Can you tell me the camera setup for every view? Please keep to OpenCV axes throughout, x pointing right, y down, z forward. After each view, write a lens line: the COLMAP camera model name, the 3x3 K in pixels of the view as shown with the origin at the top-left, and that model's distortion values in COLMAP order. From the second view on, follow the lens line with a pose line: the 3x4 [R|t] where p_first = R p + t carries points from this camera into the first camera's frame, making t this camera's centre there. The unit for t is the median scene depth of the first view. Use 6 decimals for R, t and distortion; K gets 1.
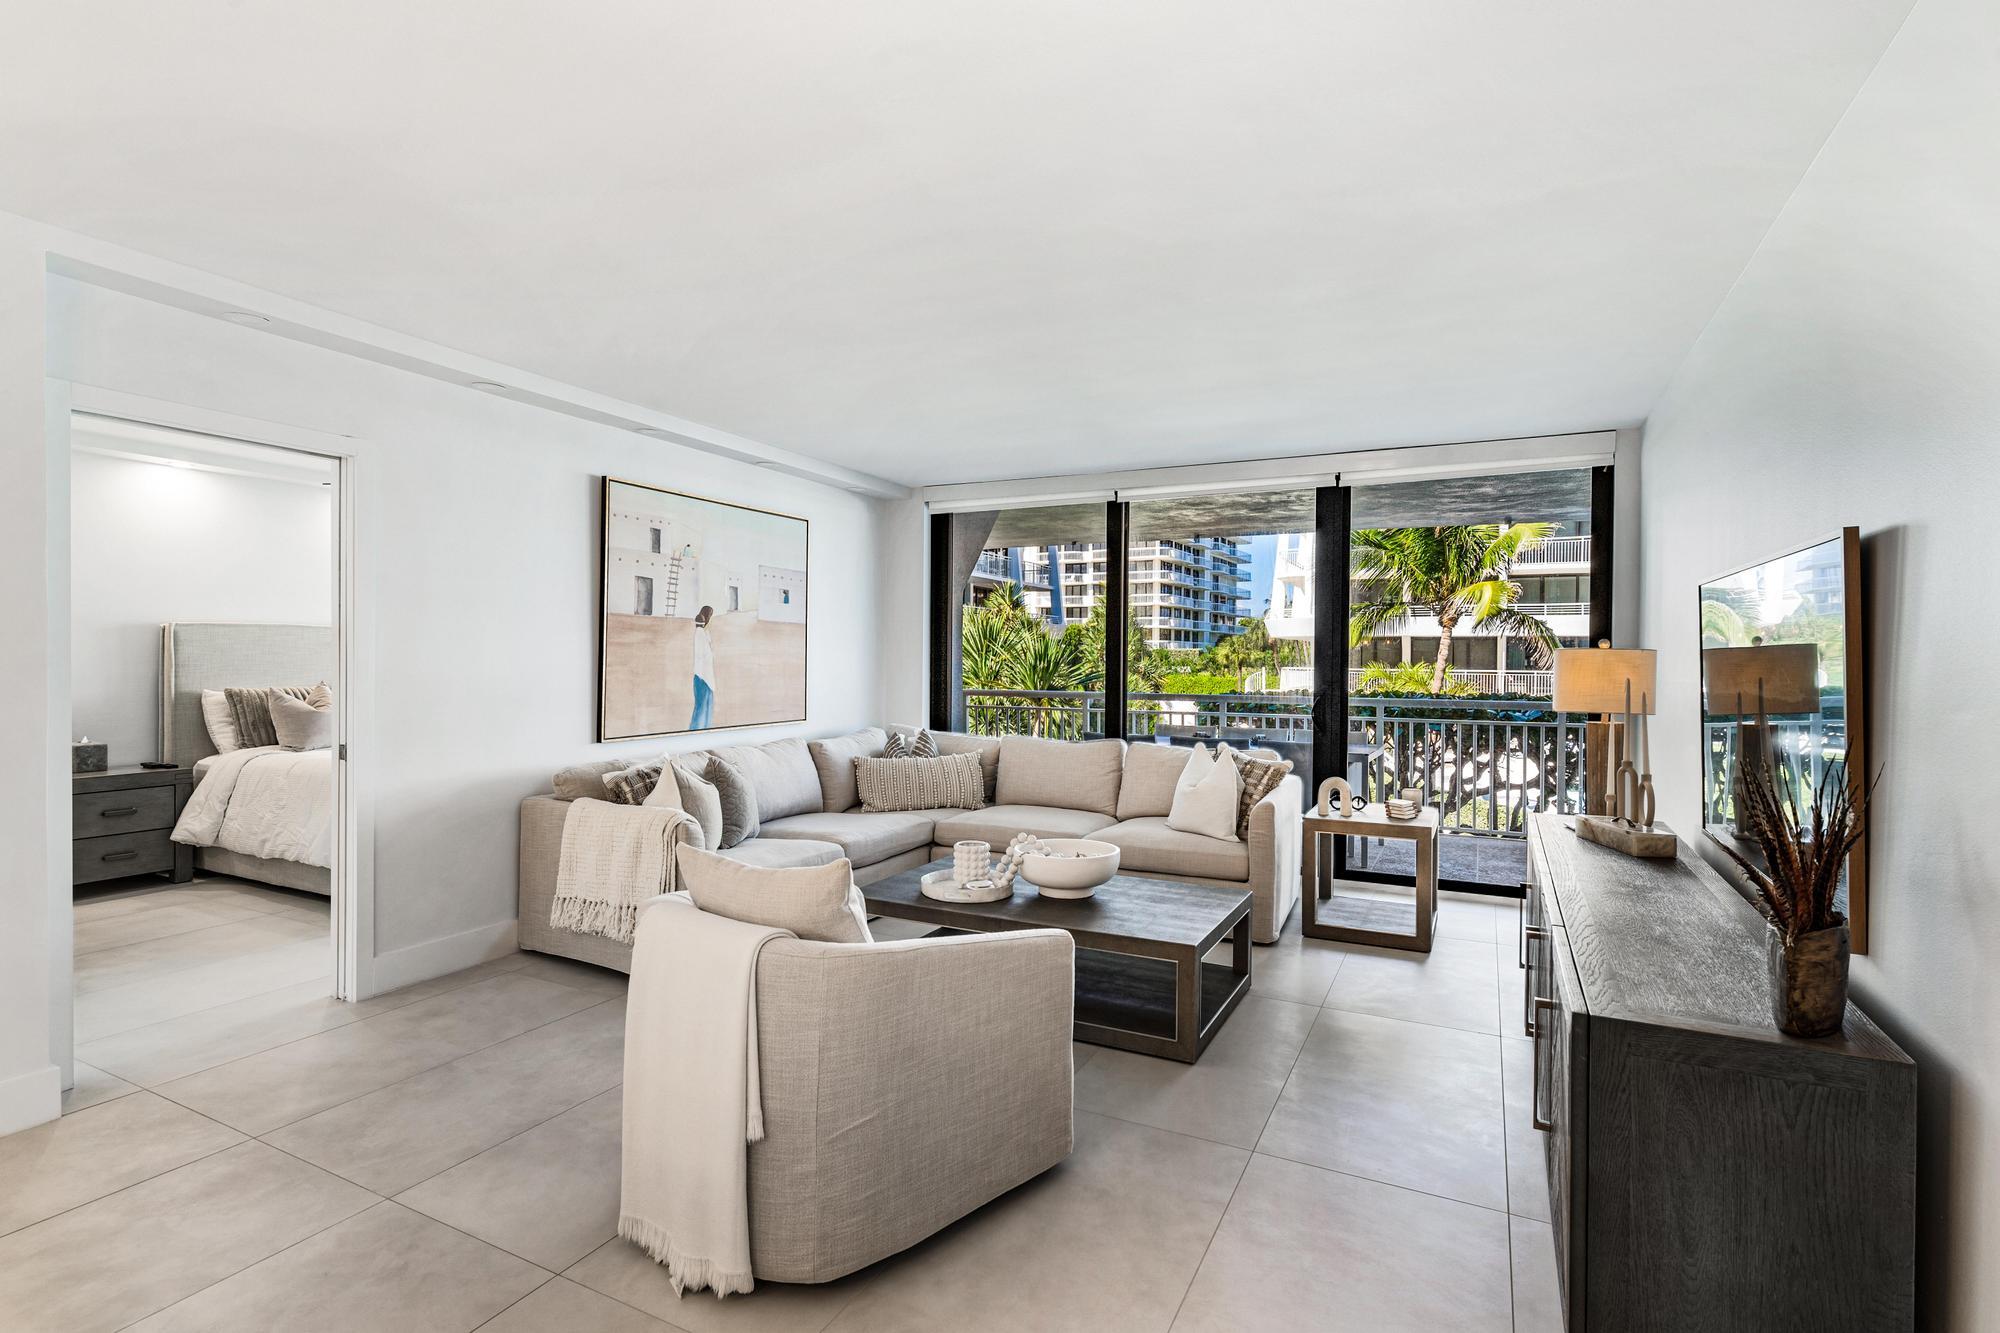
lens RADIAL K [[964.7, 0, 998.4], [0, 964.7, 663.5], [0, 0, 1]] dist [-0.000554, -0.000121]
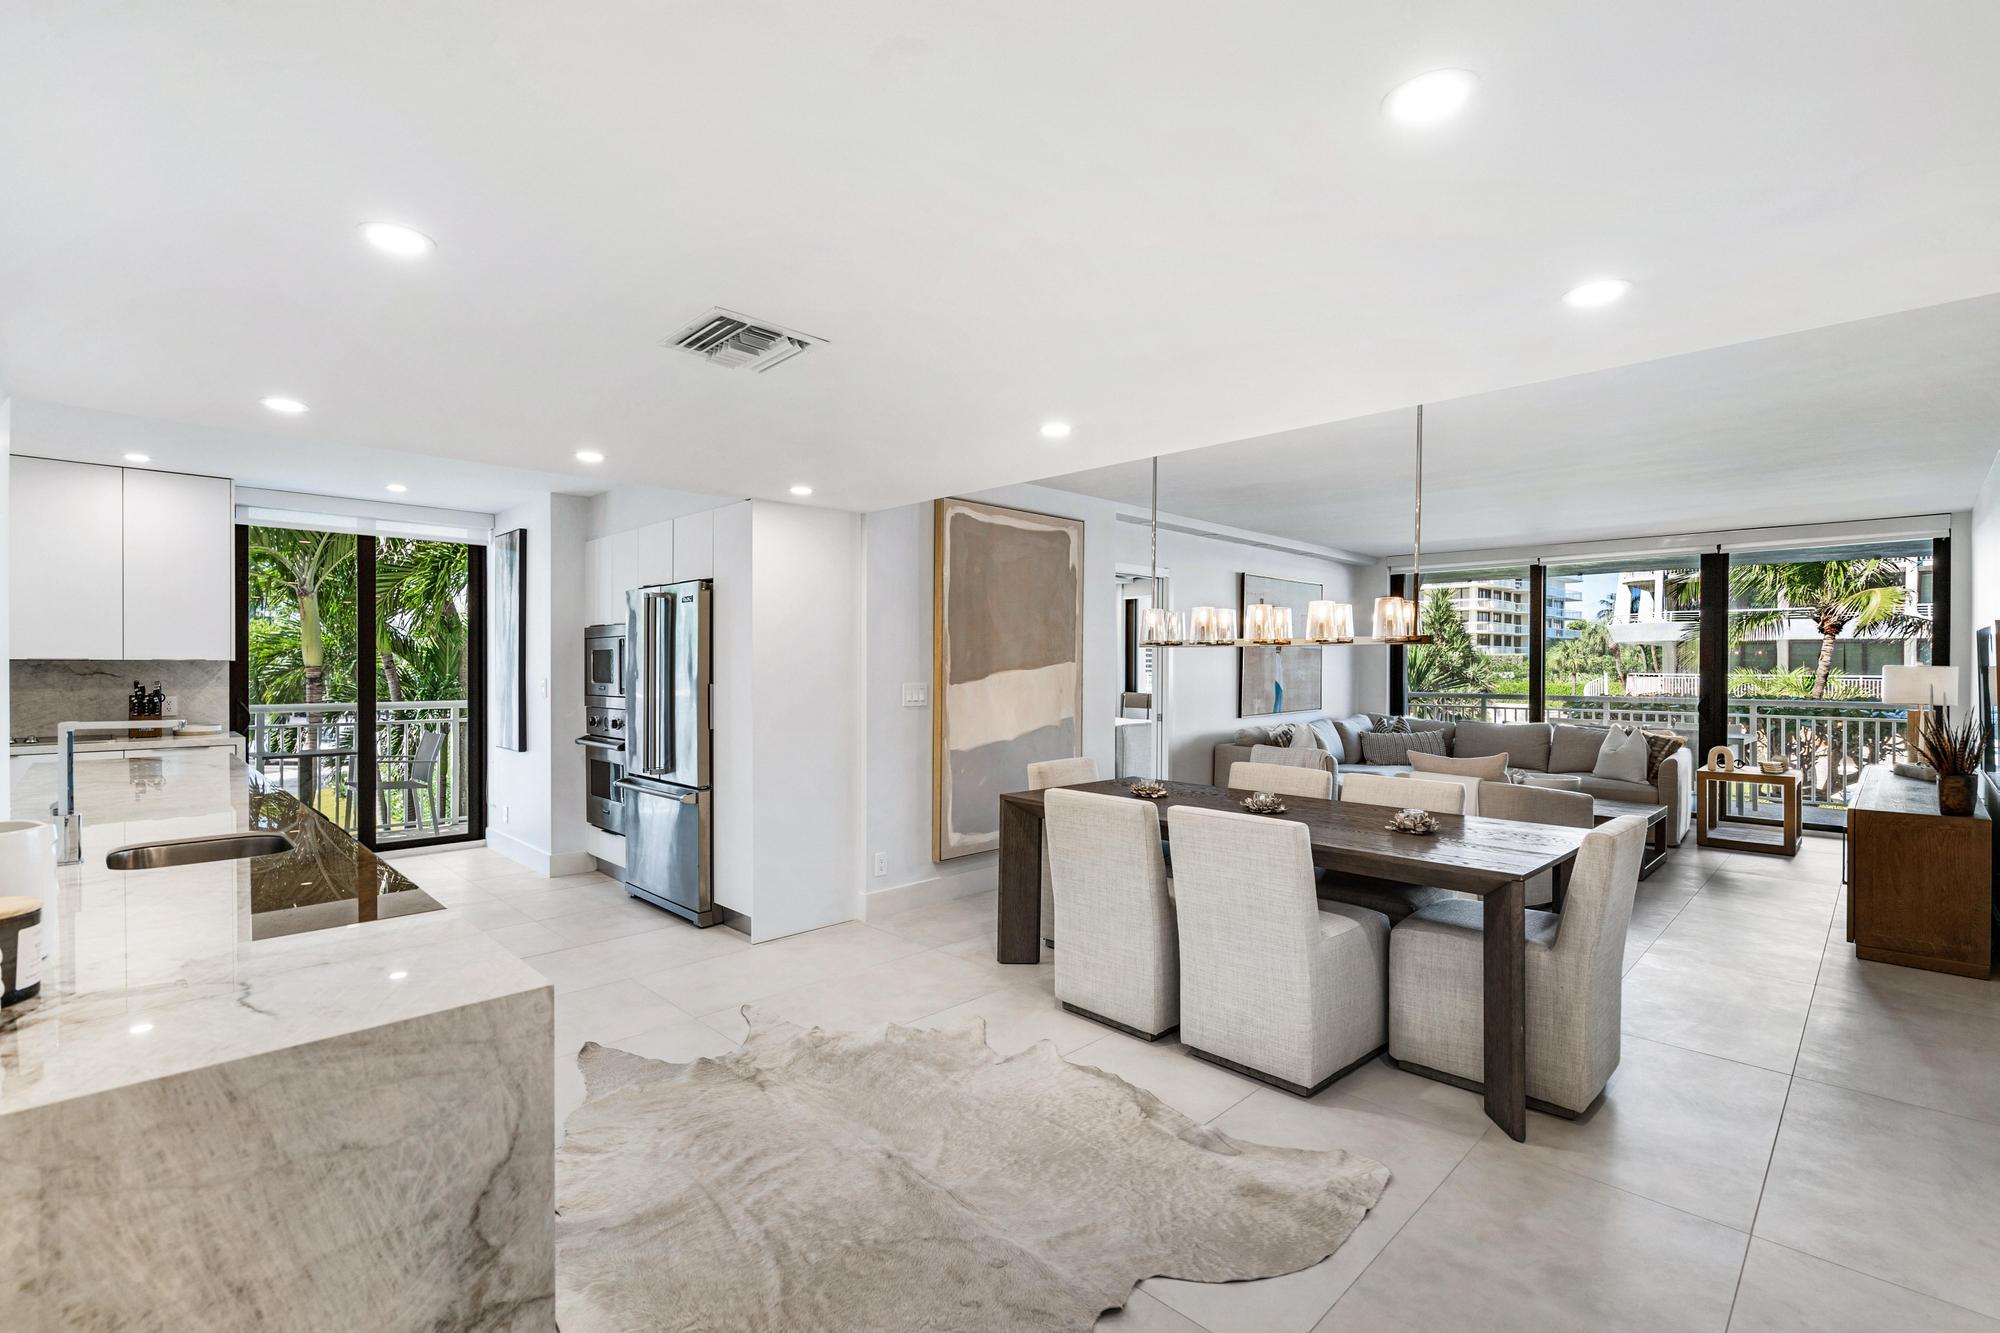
lens RADIAL K [[900.4, 0, 994.8], [0, 900.4, 667.7], [0, 0, 1]] dist [-0.004336, 0.001446]
pose [[0.949209, -0.003293, -0.314628, -0.278806], [0.002691, 0.999994, -0.002346, -0.009225], [0.314634, 0.001380, 0.949212, -0.678904]]
